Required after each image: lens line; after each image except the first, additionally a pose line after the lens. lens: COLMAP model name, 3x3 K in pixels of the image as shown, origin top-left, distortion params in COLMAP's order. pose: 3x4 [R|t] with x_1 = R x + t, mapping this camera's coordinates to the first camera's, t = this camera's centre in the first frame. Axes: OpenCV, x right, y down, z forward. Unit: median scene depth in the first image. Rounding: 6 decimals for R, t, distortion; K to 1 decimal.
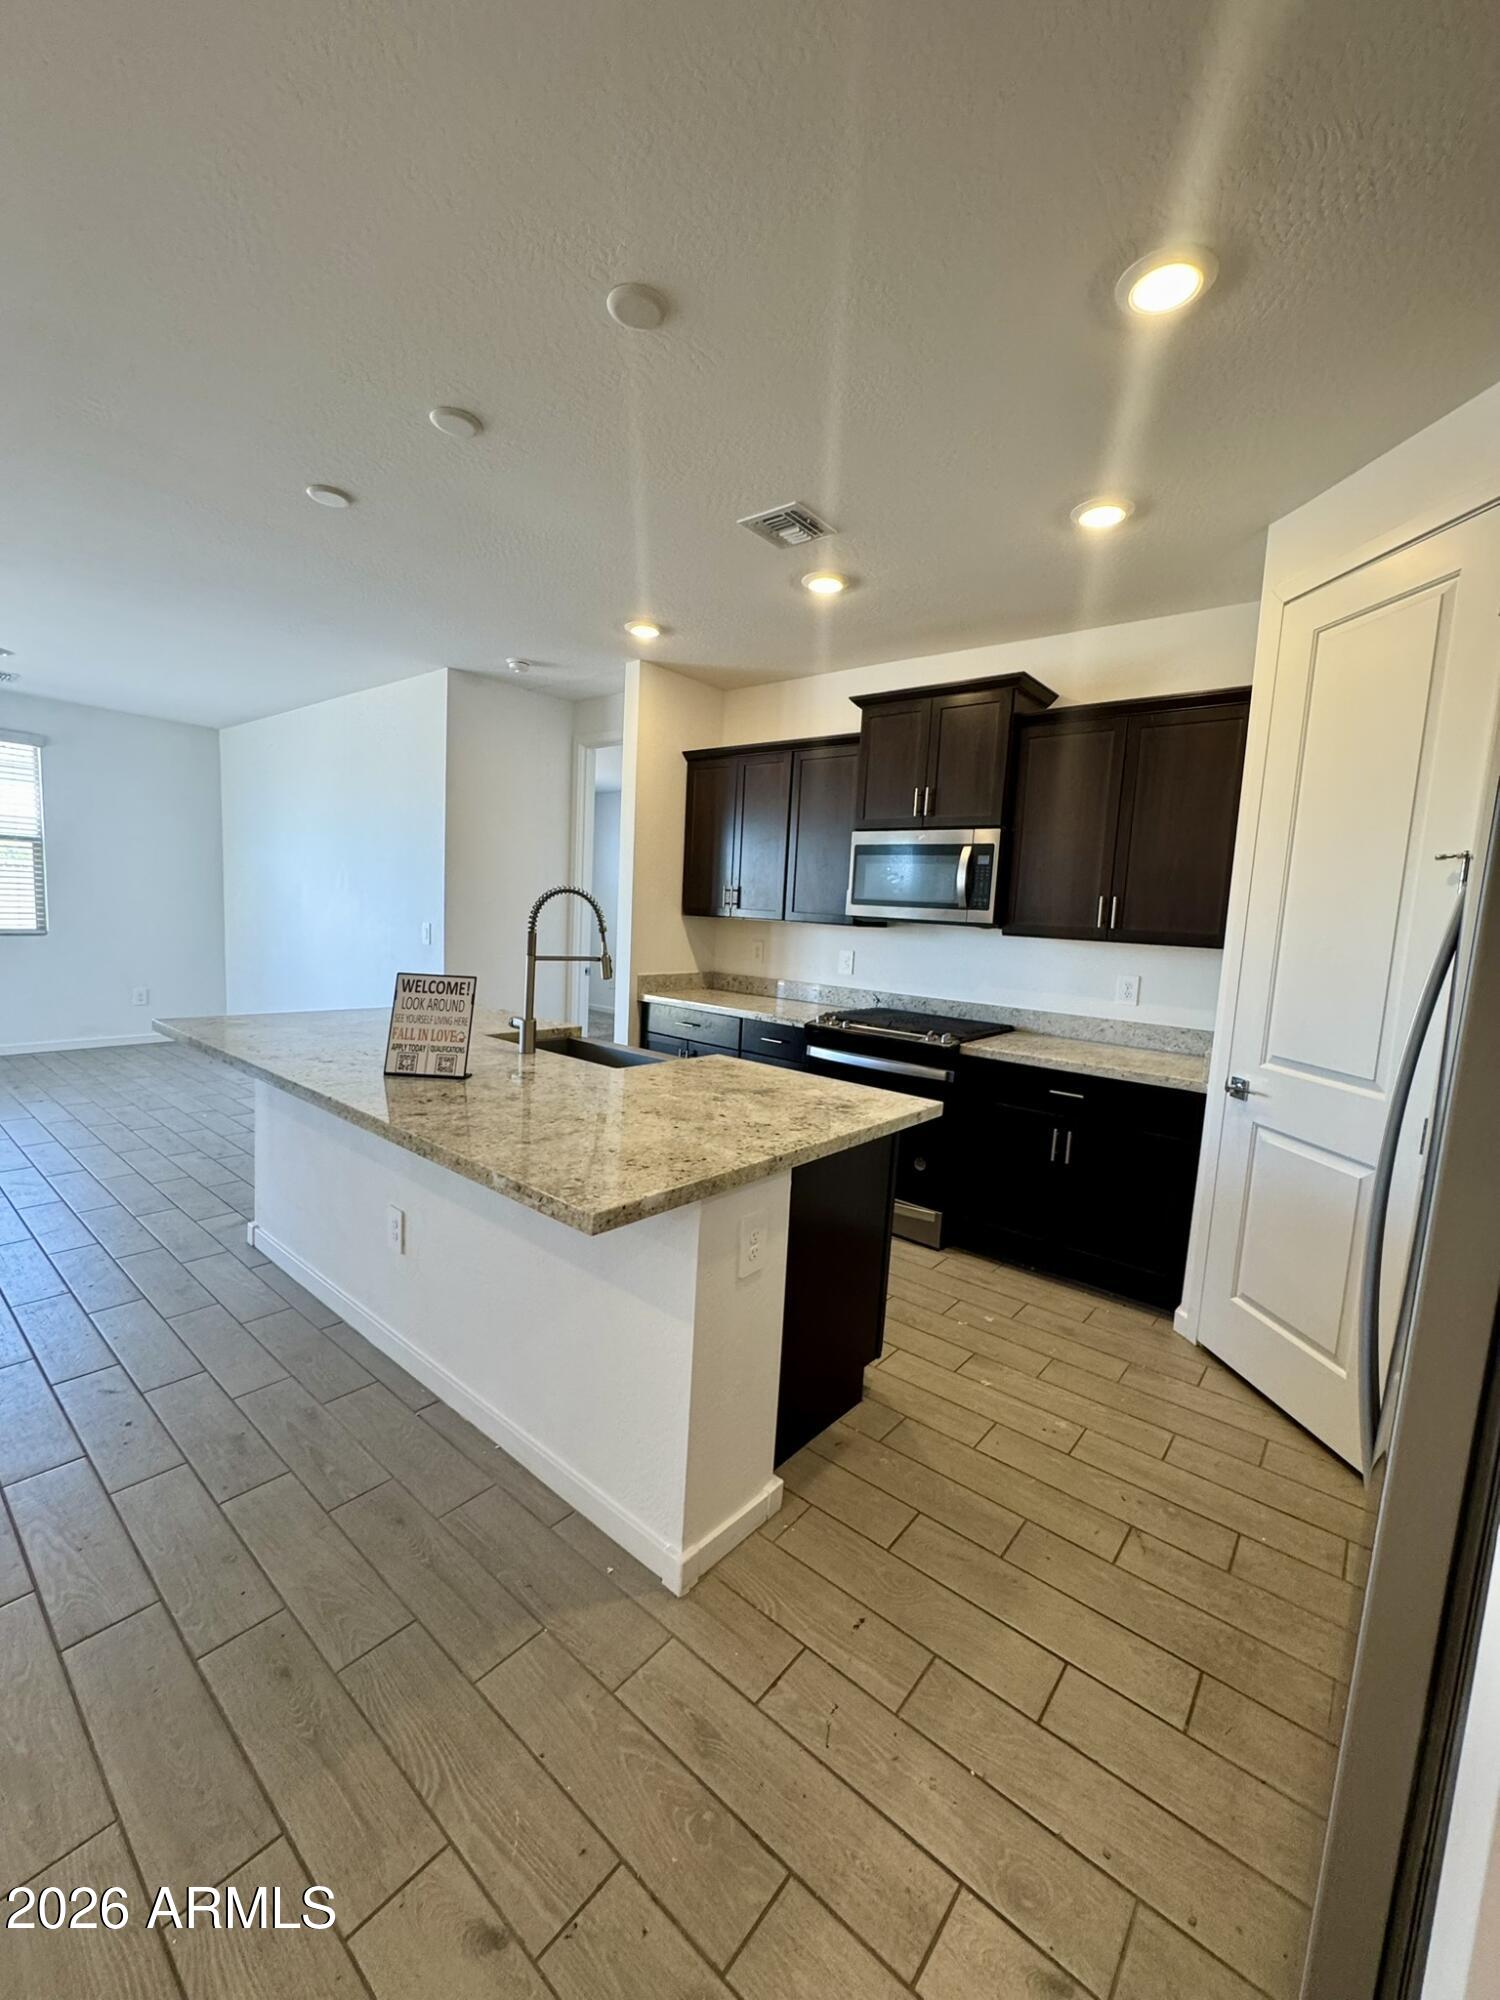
lens RADIAL K [[801.3, 0, 750.3], [0, 801.3, 988.3], [0, 0, 1]] dist [-0.003357, -0.000276]
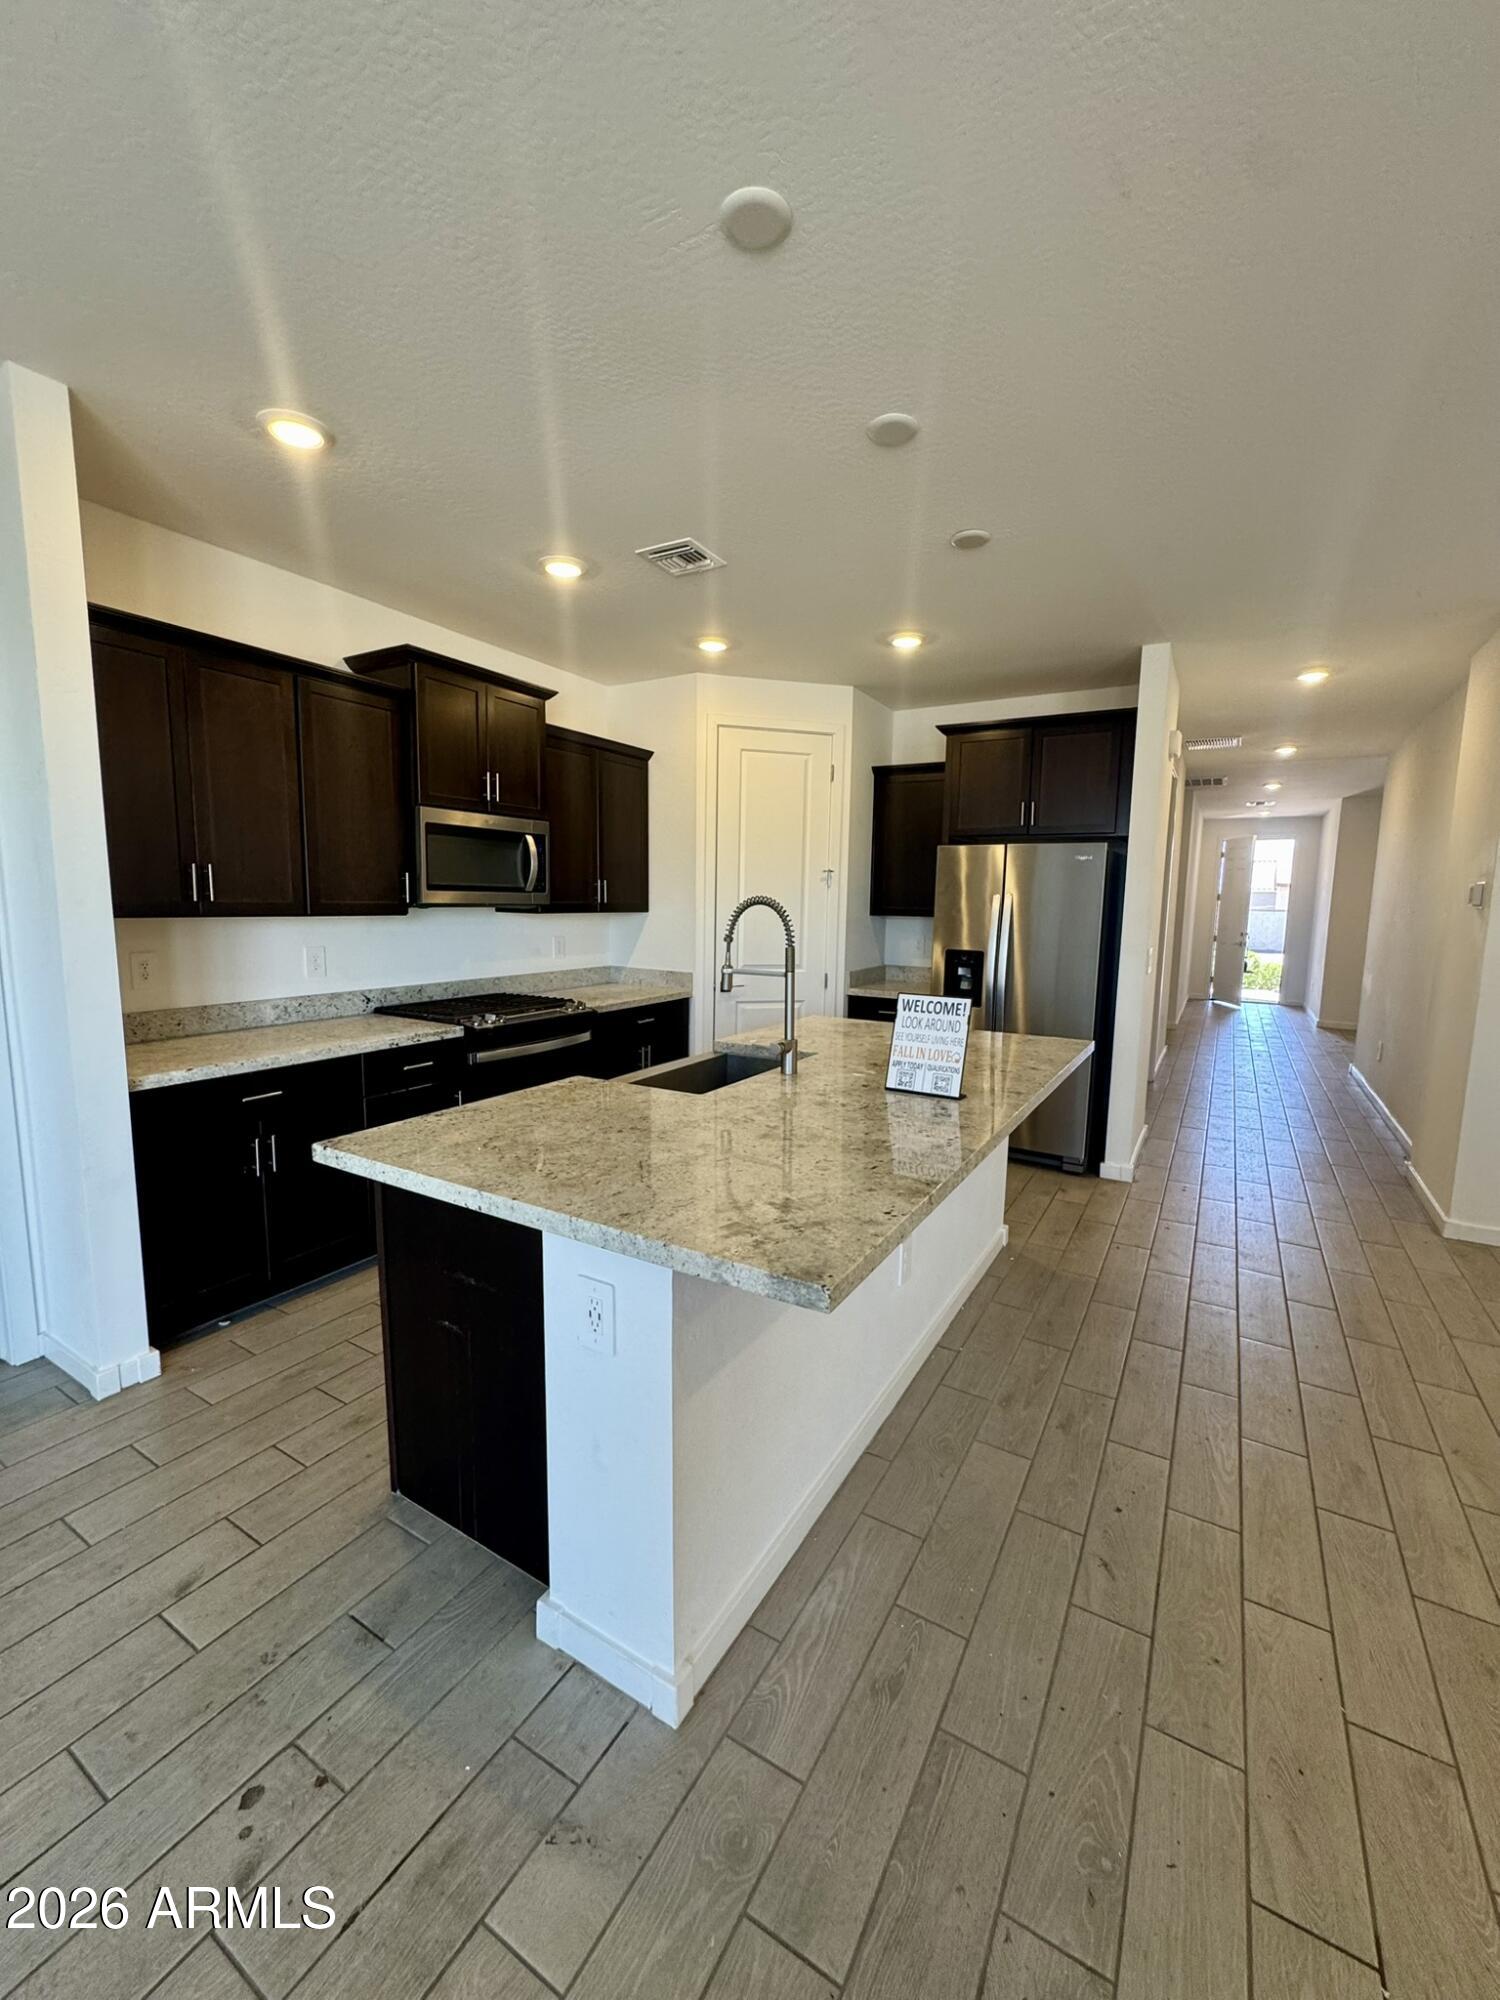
lens RADIAL K [[801.3, 0, 749.3], [0, 801.3, 995.7], [0, 0, 1]] dist [-0.003357, -0.000276]
pose [[-0.150118, -0.175031, 0.973051, -0.907953], [0.071719, 0.979683, 0.187288, -0.149419], [-0.986063, 0.097902, -0.134515, 0.892478]]
